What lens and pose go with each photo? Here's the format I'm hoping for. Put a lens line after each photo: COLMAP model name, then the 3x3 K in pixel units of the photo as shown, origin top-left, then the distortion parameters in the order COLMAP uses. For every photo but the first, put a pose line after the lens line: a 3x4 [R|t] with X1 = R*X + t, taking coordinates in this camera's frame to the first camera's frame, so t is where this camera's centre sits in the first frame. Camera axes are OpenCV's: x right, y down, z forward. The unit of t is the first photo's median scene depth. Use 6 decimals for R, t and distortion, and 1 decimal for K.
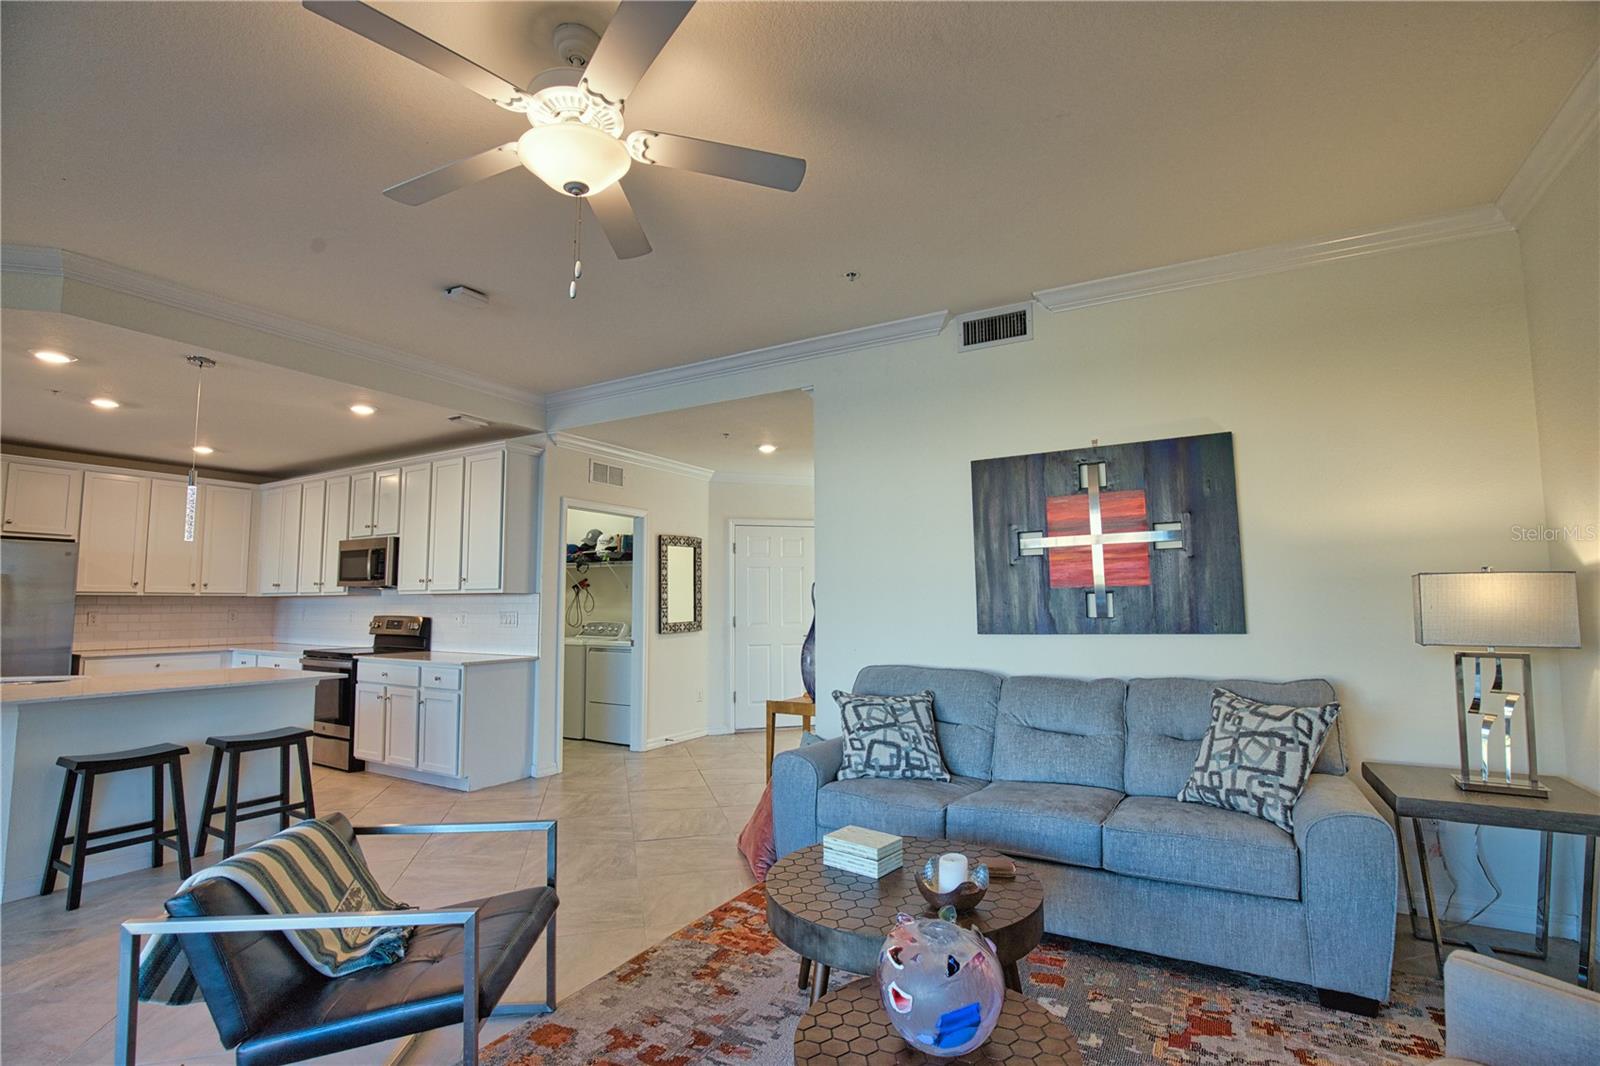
lens RADIAL K [[730.8, 0, 811.2], [0, 730.8, 542.3], [0, 0, 1]] dist [-0.035842, 0.007072]
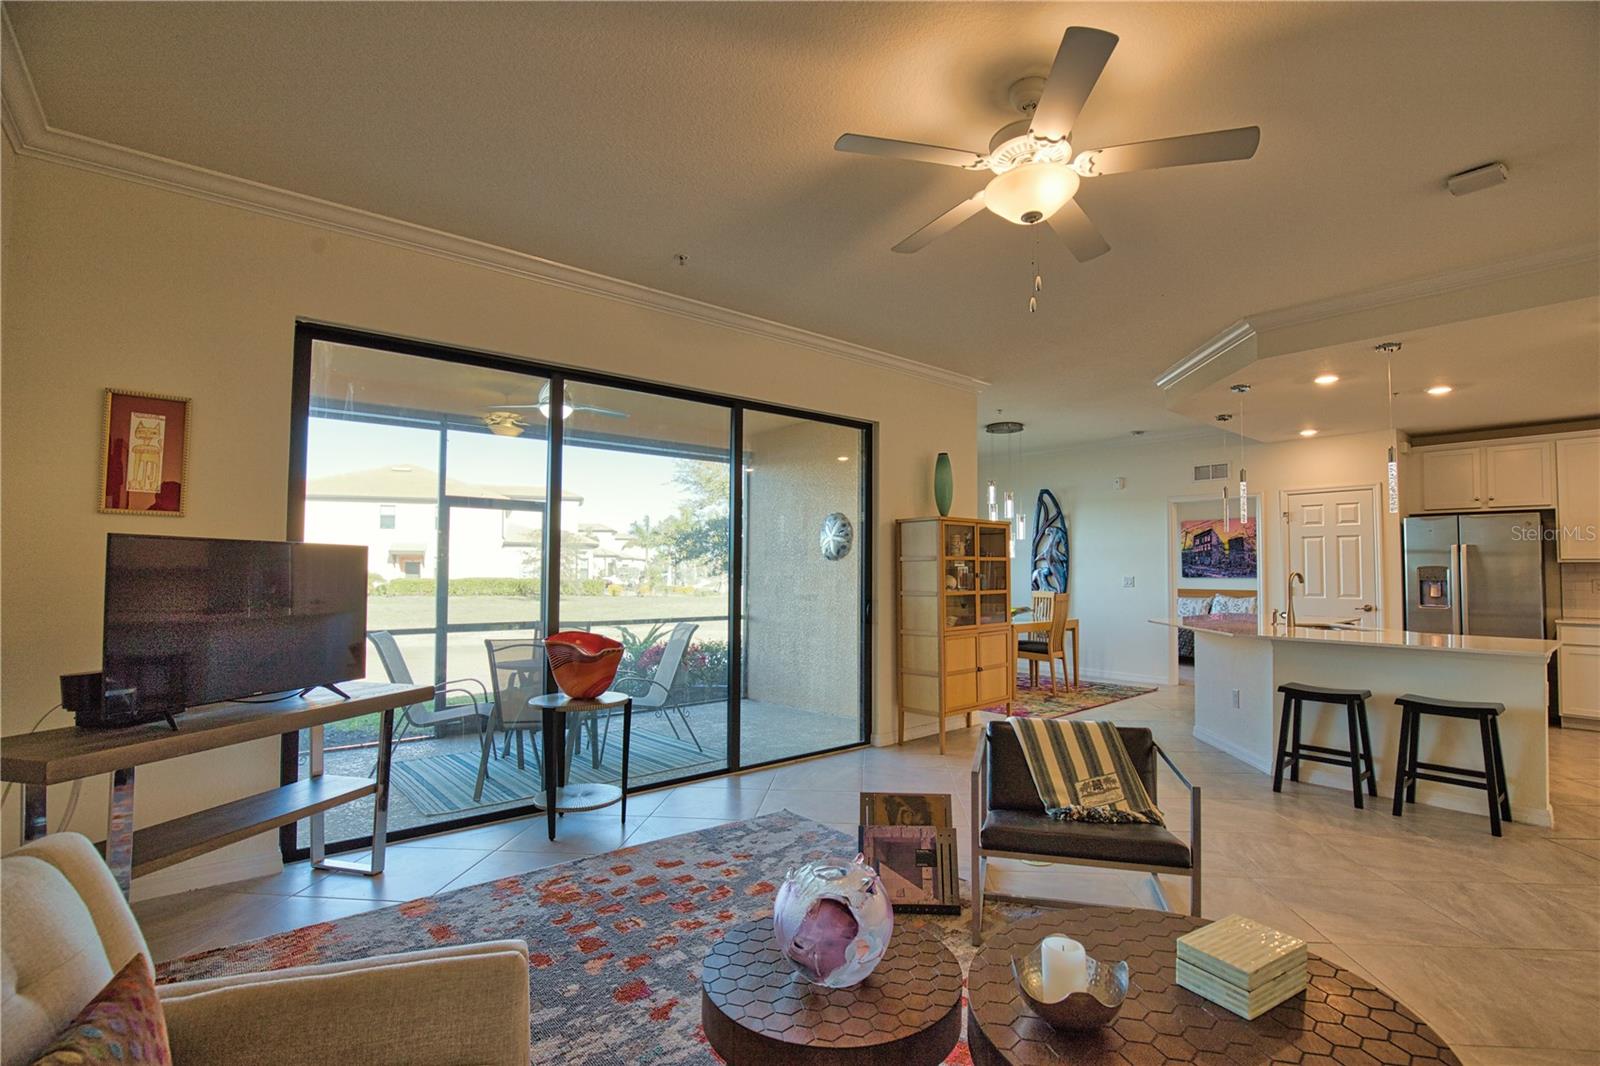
lens RADIAL K [[730.8, 0, 806.6], [0, 730.8, 544.6], [0, 0, 1]] dist [-0.035842, 0.007072]
pose [[-0.351715, -0.028334, -0.935678, 0.311442], [0.074652, 0.995509, -0.058207, 0.028555], [0.933126, -0.090322, -0.348021, 0.354363]]
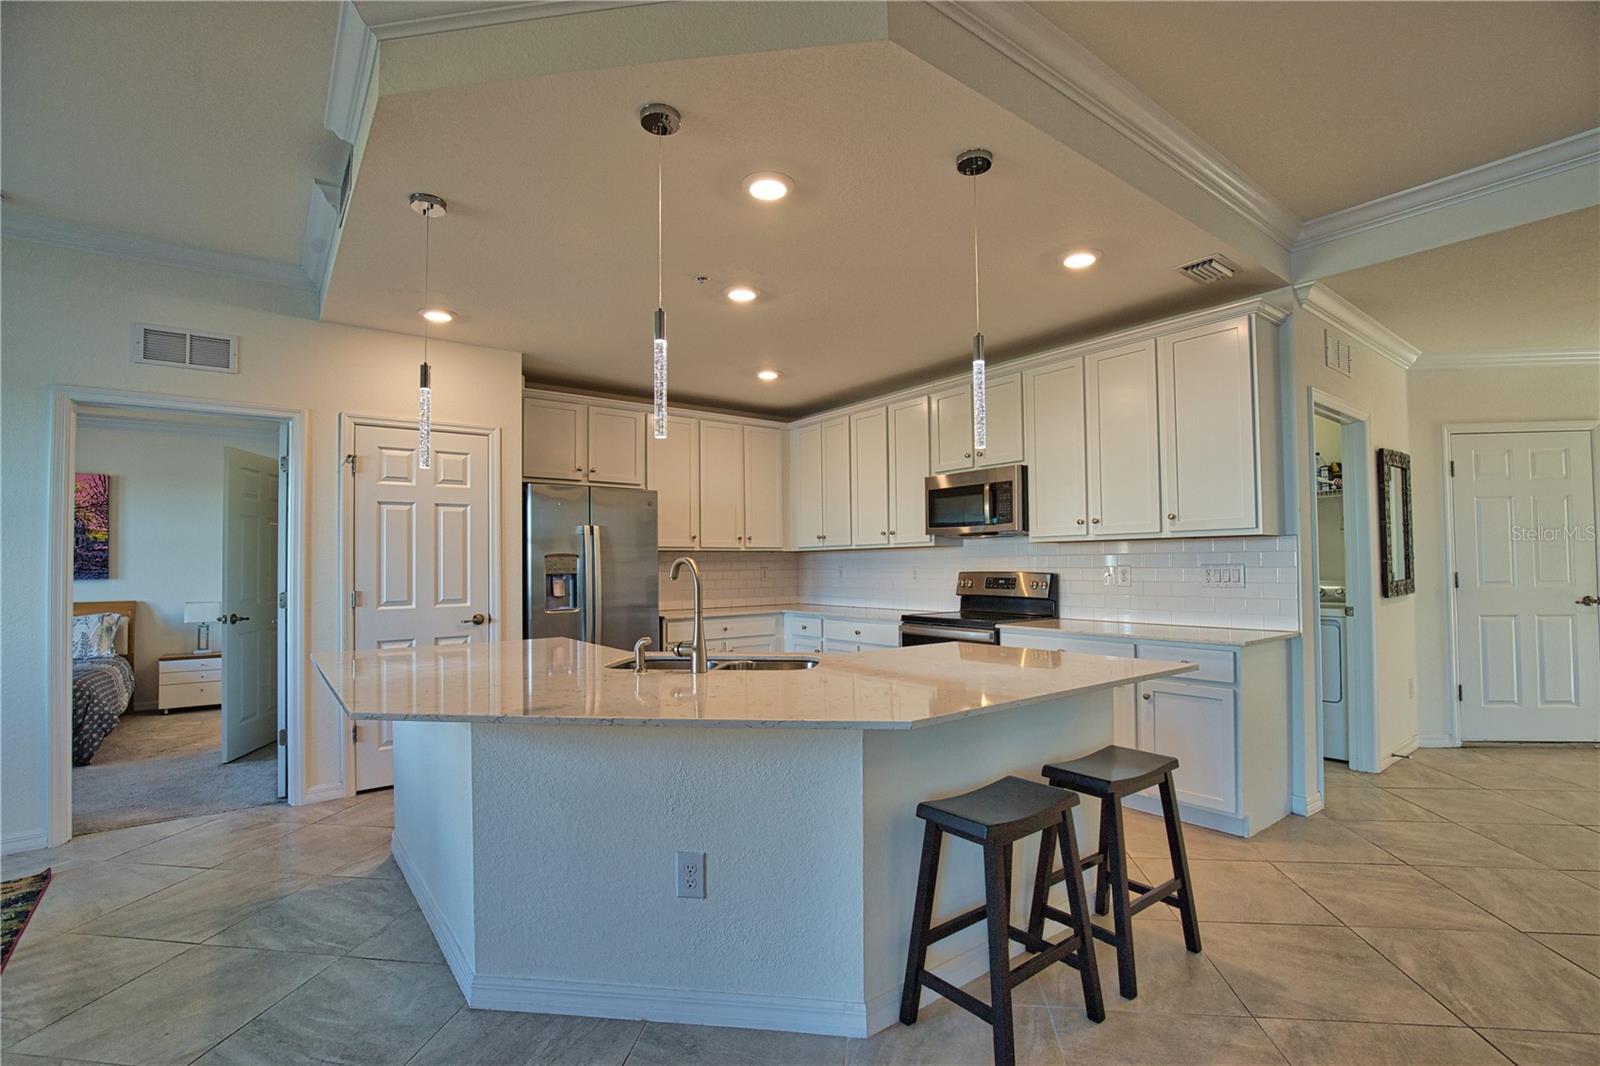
lens RADIAL K [[730.8, 0, 807.4], [0, 730.8, 547.8], [0, 0, 1]] dist [-0.035842, 0.007072]
pose [[0.921563, -0.013073, -0.388010, -0.507408], [0.037539, 0.997750, 0.055542, 0.028213], [0.386411, -0.065751, 0.919980, 0.231118]]
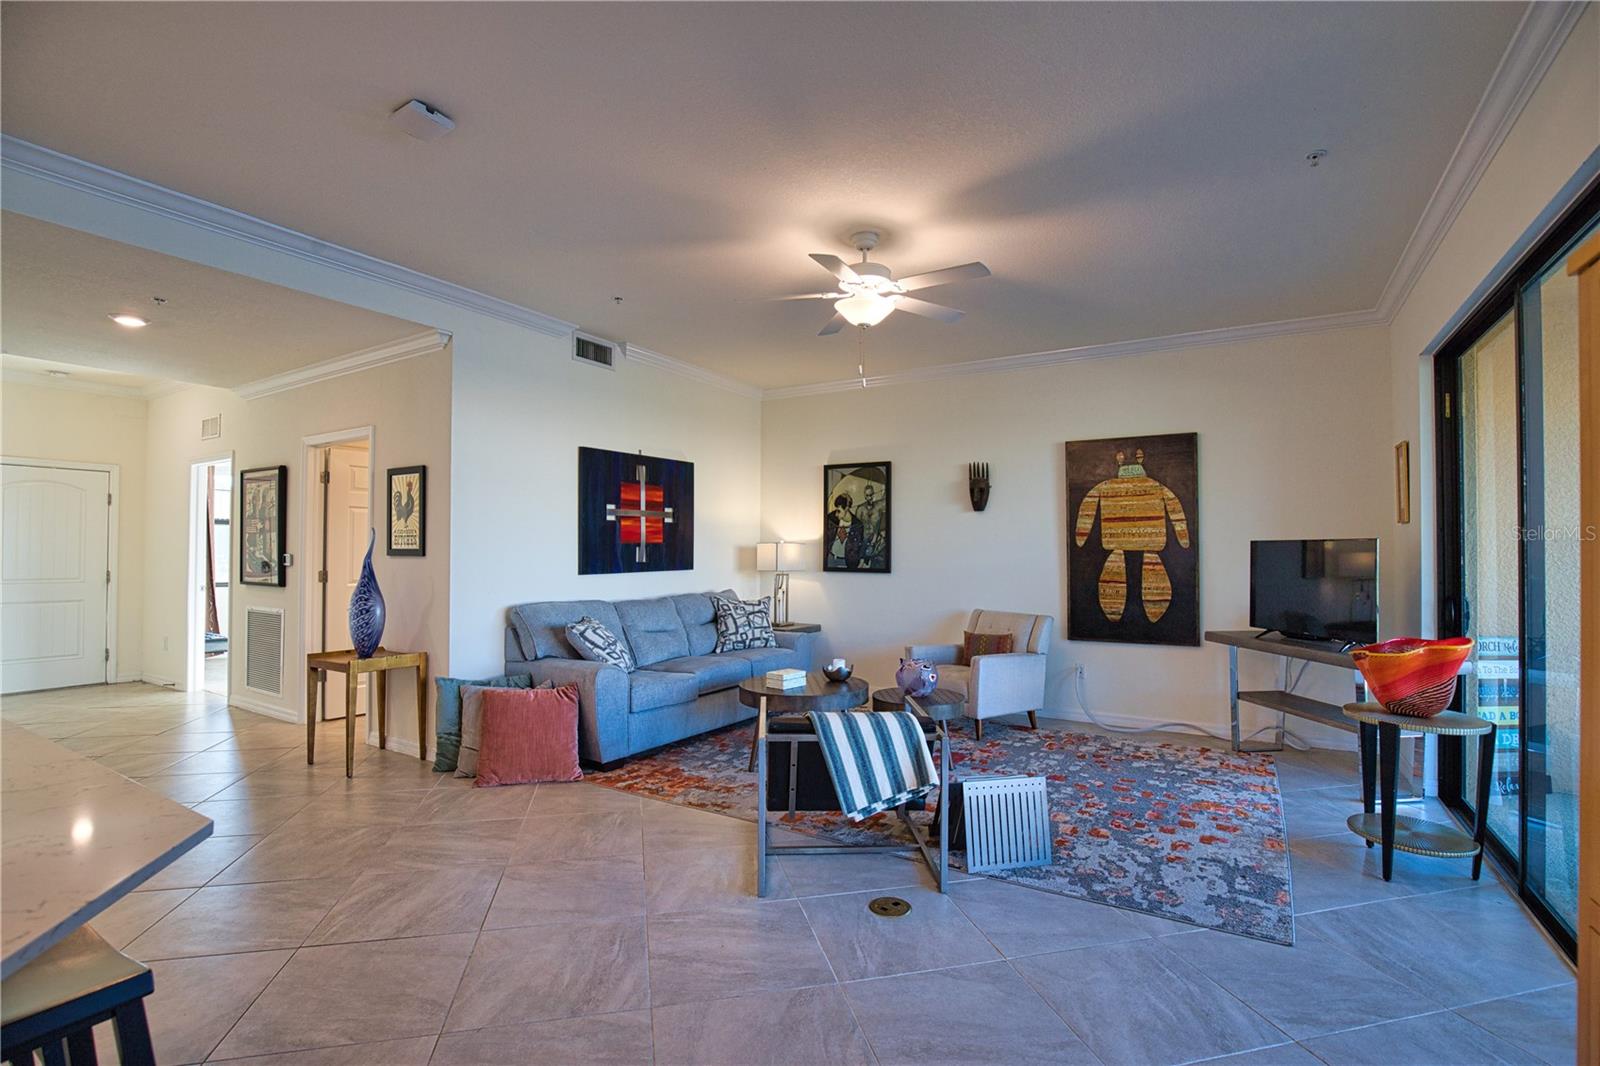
lens RADIAL K [[730.8, 0, 808.1], [0, 730.8, 543.9], [0, 0, 1]] dist [-0.035842, 0.007072]
pose [[0.029646, 0.019934, 0.999362, -0.749881], [-0.088490, 0.995928, -0.017241, 0.036314], [-0.995636, -0.087923, 0.031290, 0.360522]]
